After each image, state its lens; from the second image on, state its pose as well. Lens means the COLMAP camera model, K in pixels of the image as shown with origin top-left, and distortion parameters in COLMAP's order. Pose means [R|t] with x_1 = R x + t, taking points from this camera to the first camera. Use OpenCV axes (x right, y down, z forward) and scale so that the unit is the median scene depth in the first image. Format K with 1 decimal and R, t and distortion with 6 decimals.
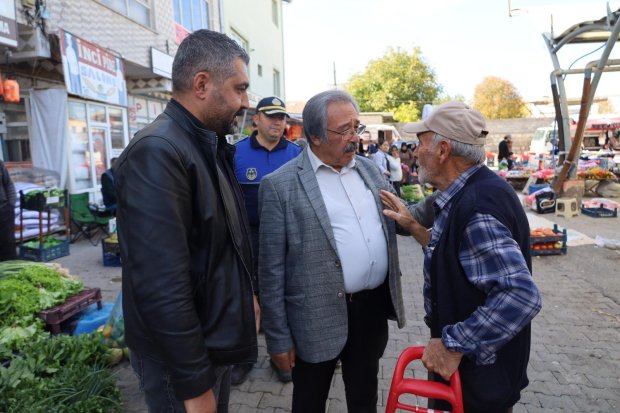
lens RADIAL K [[483.6, 0, 325.7], [0, 483.6, 207.6], [0, 0, 1]] dist [-0.003568, -0.008282]
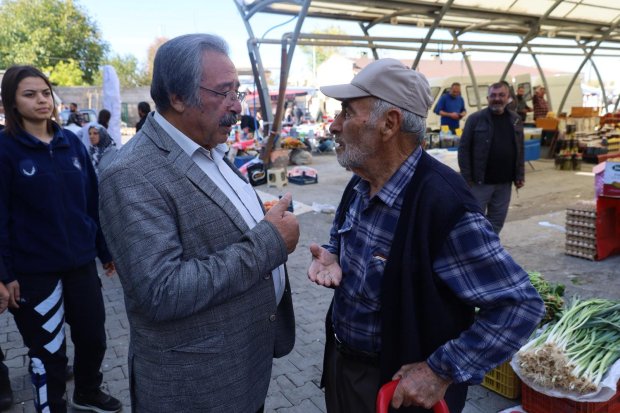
lens RADIAL K [[483.6, 0, 325.7], [0, 483.6, 207.6], [0, 0, 1]] dist [-0.003568, -0.008282]
pose [[0.744565, -0.119166, 0.656828, -0.099349], [0.078681, 0.992745, 0.090920, -0.021890], [-0.662897, -0.016016, 0.748539, 0.168311]]
